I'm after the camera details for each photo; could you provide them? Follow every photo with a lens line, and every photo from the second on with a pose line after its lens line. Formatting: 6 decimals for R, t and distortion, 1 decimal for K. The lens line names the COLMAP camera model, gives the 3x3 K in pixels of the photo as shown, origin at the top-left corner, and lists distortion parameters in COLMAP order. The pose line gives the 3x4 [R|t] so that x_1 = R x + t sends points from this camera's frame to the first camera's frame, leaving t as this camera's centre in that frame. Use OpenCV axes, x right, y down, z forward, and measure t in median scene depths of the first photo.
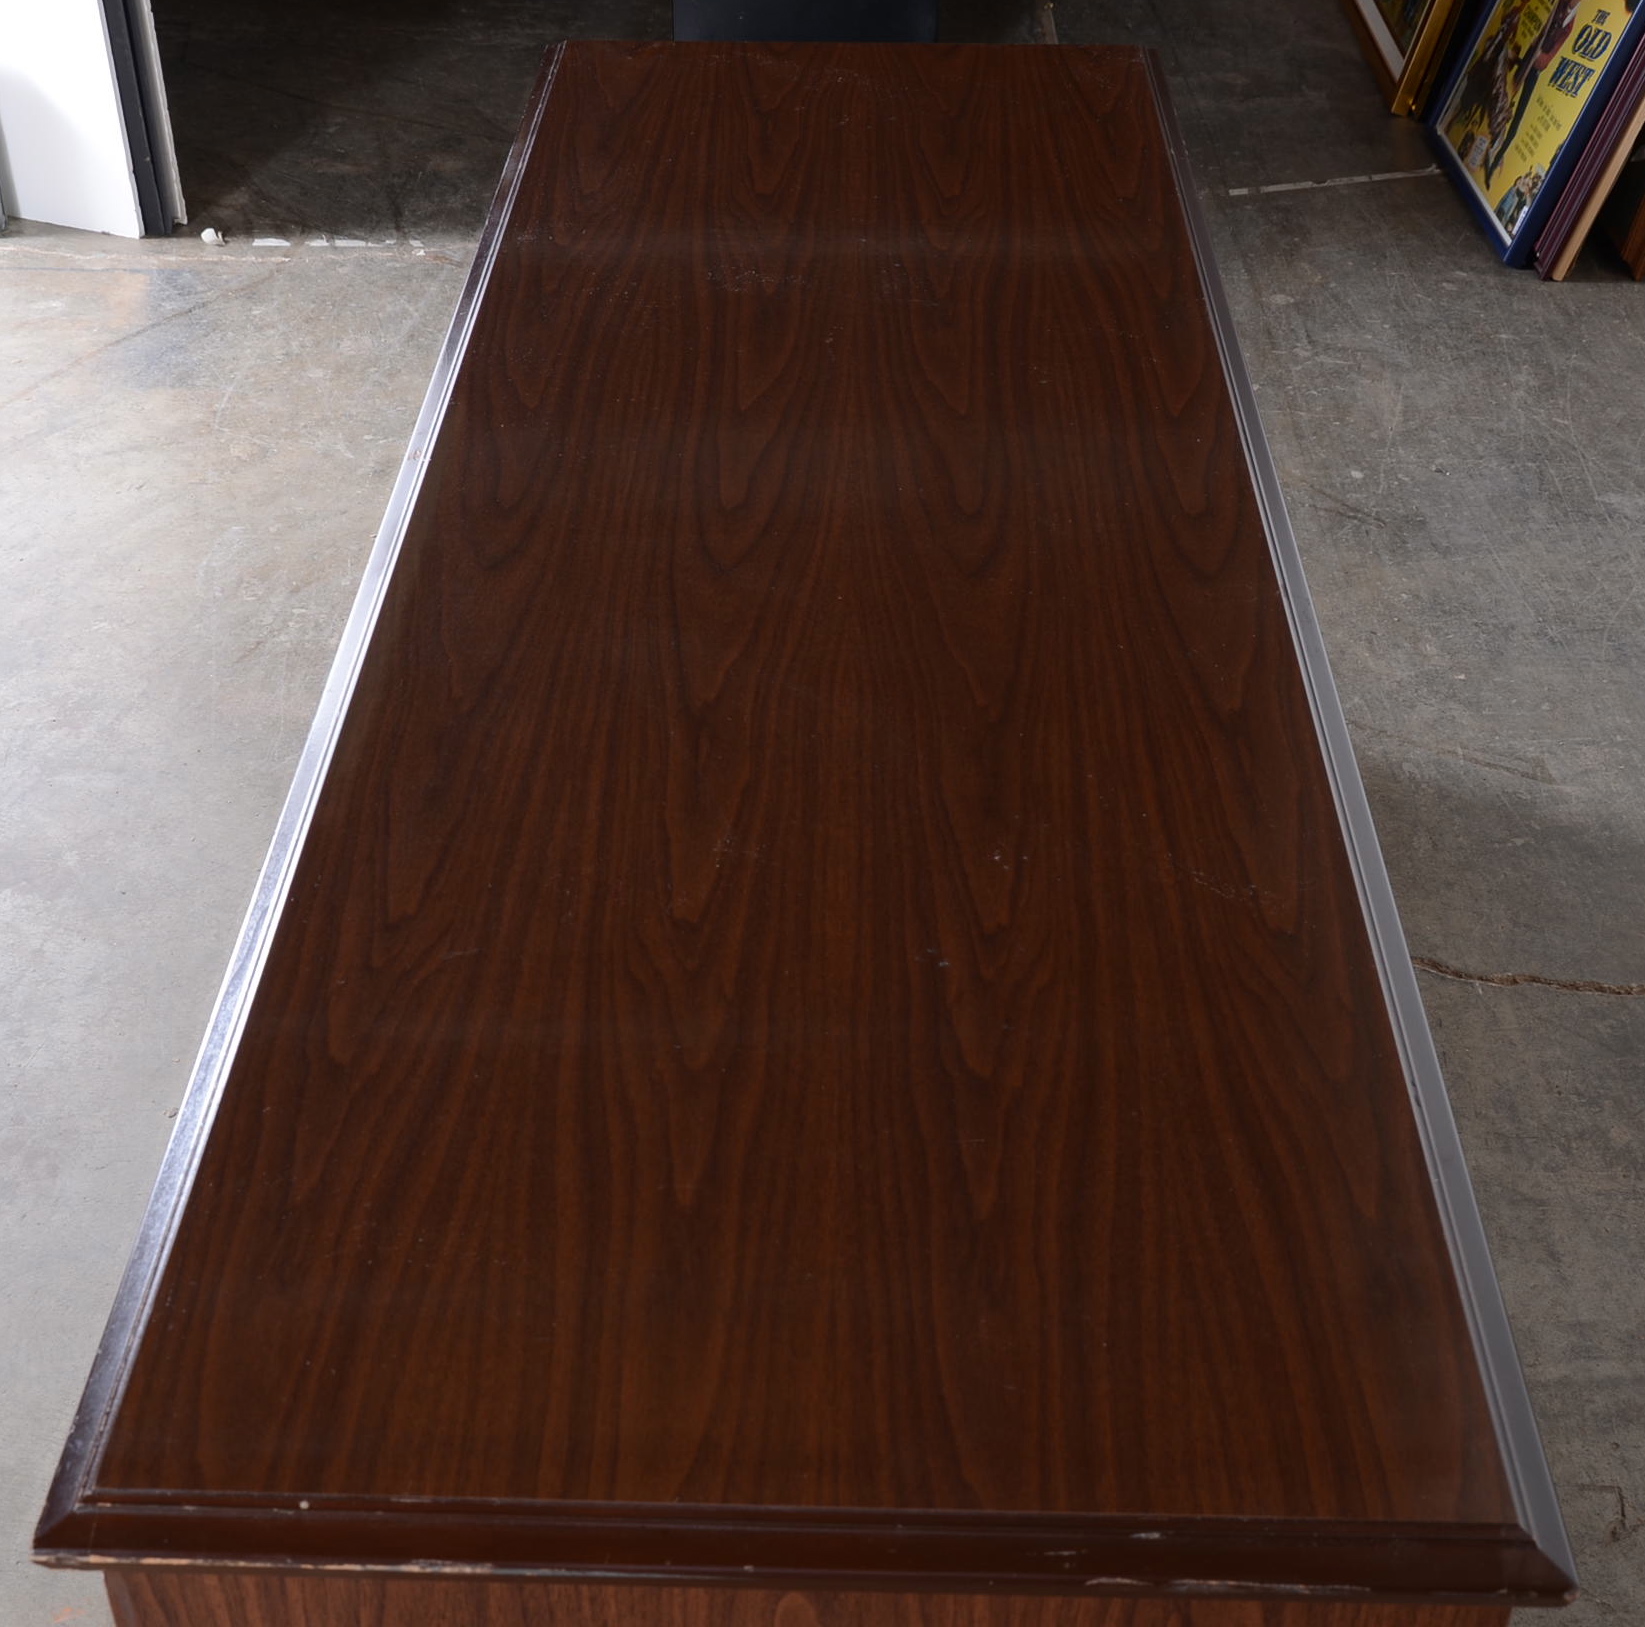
lens RADIAL K [[2654.8, 0, 811.6], [0, 2654.8, 811.3], [0, 0, 1]] dist [-0.026818, 0.000000]
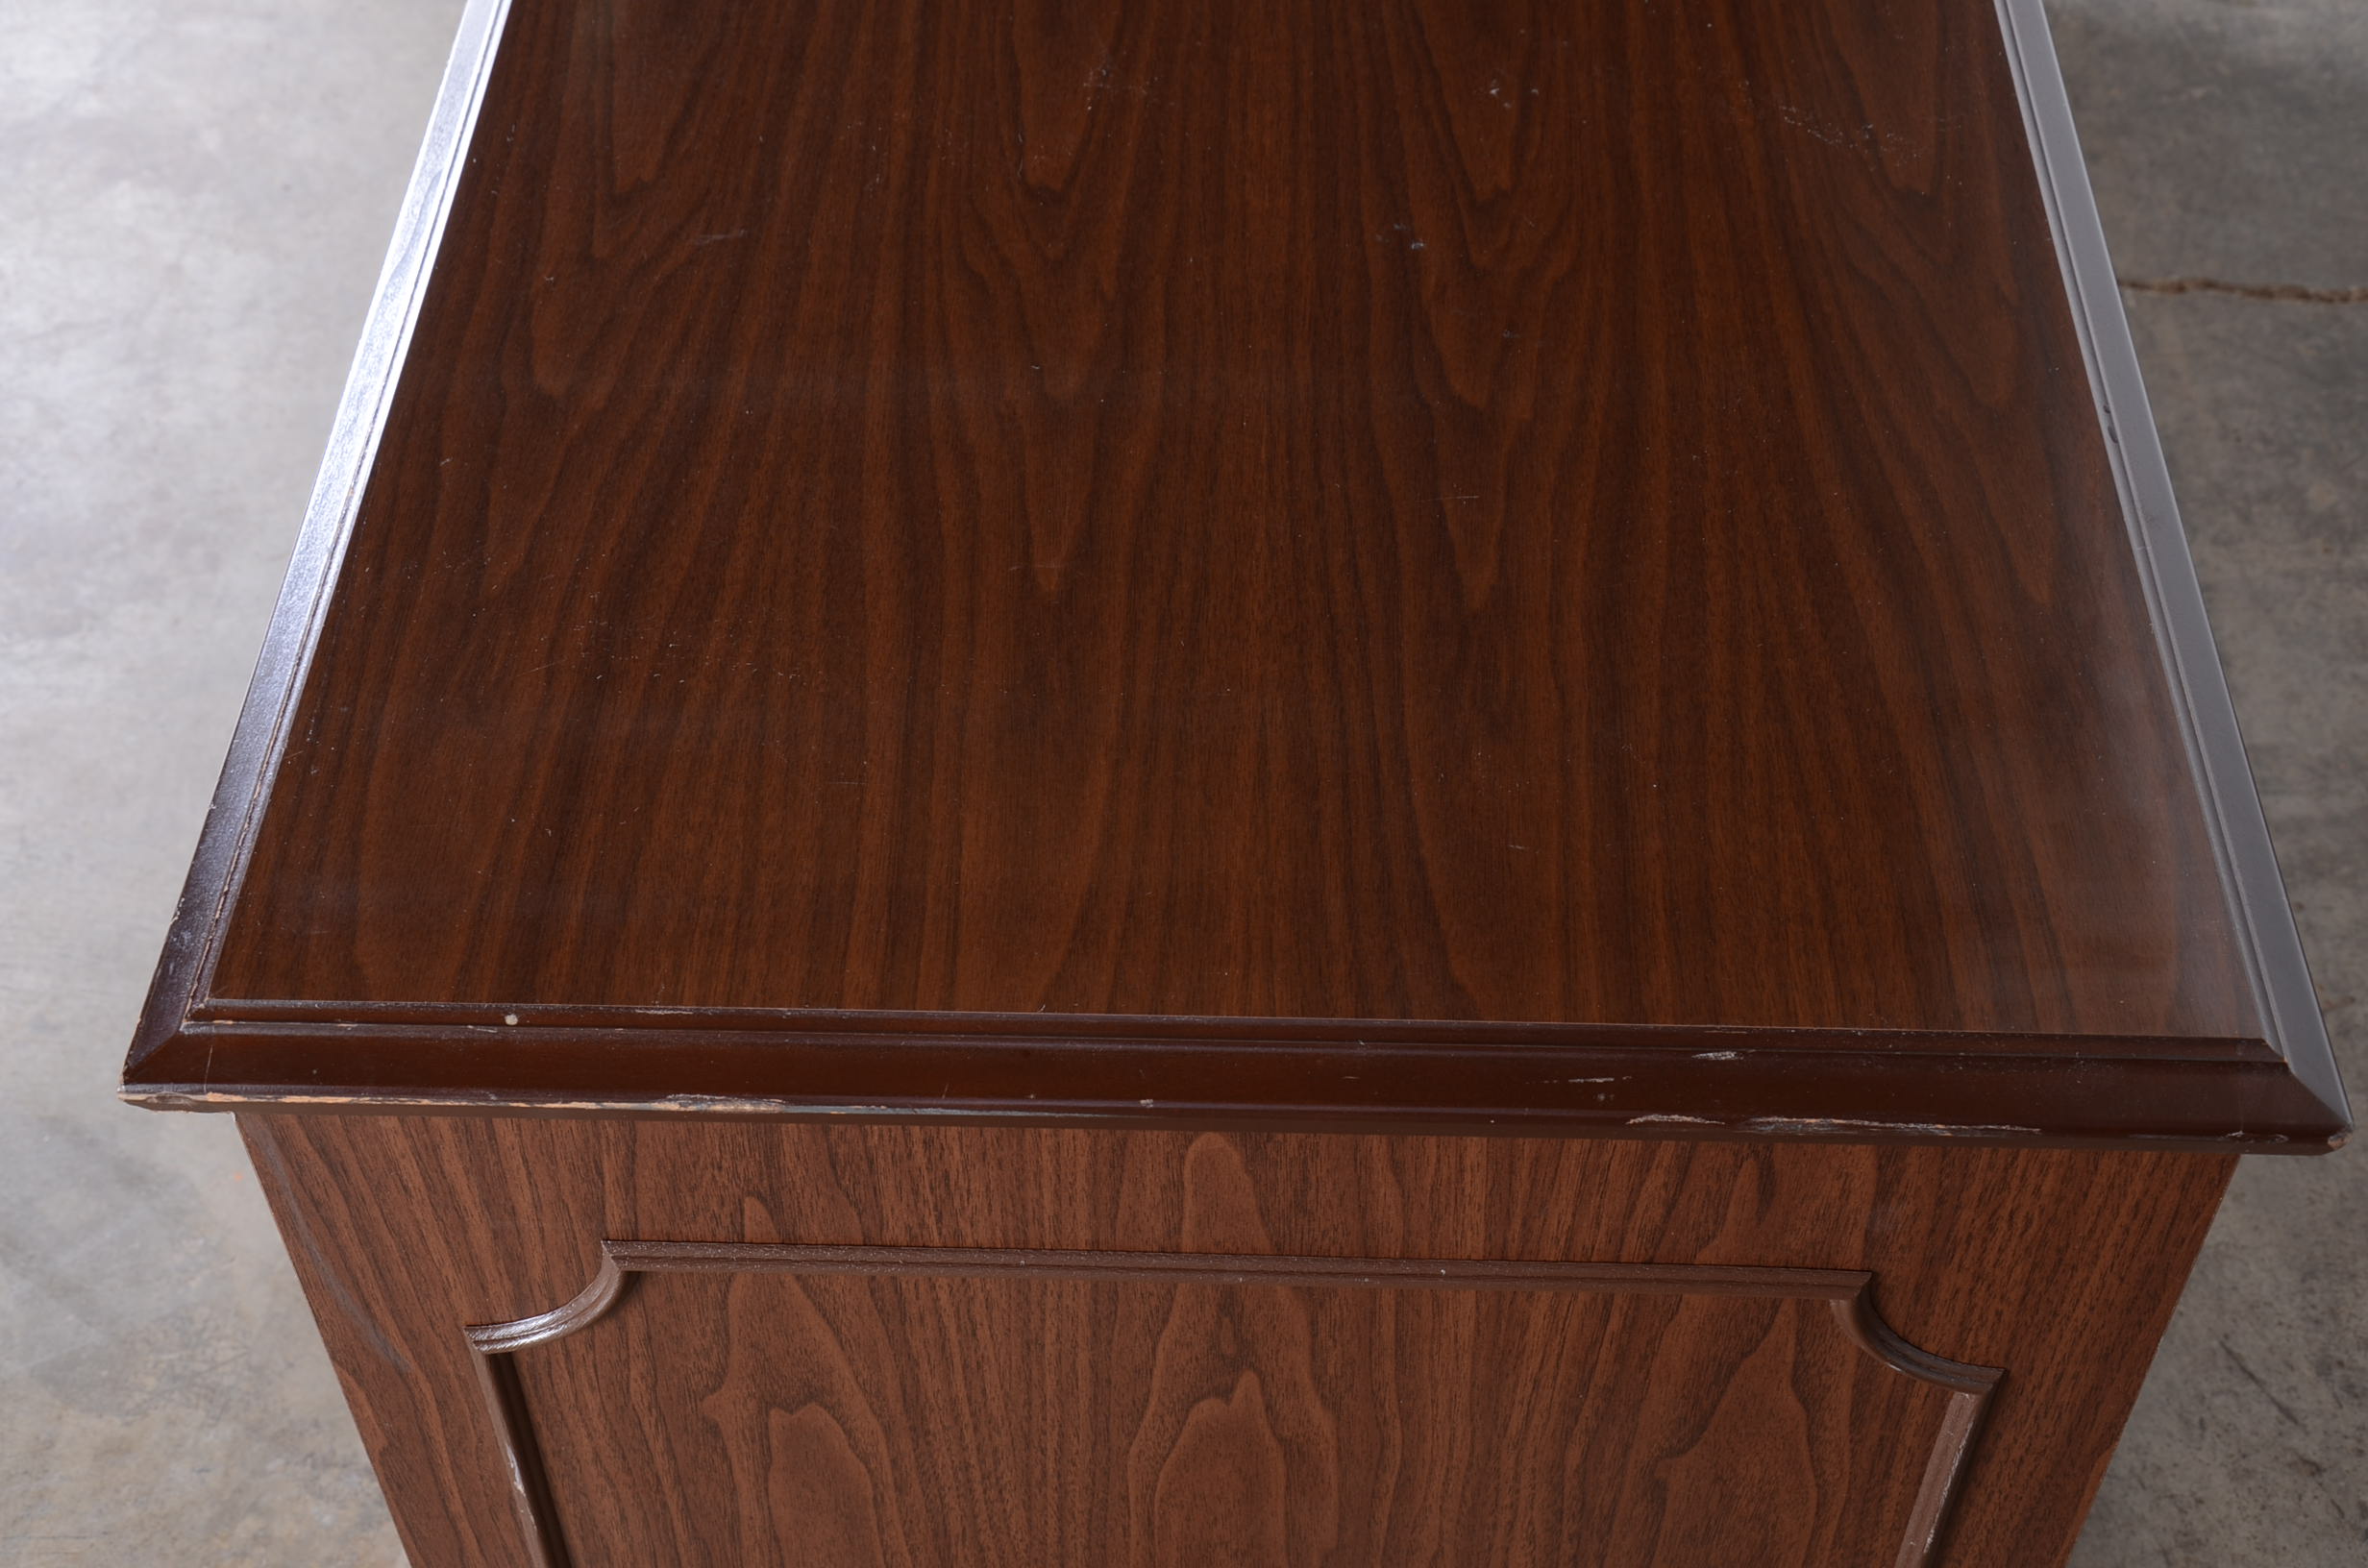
lens RADIAL K [[3220.6, 0, 1185.1], [0, 3220.6, 778.5], [0, 0, 1]] dist [0.074444, 0.000000]
pose [[0.999931, -0.007195, -0.009301, -0.004337], [0.008901, 0.979975, 0.198922, 0.027453], [0.007684, -0.198991, 0.979971, 0.156512]]
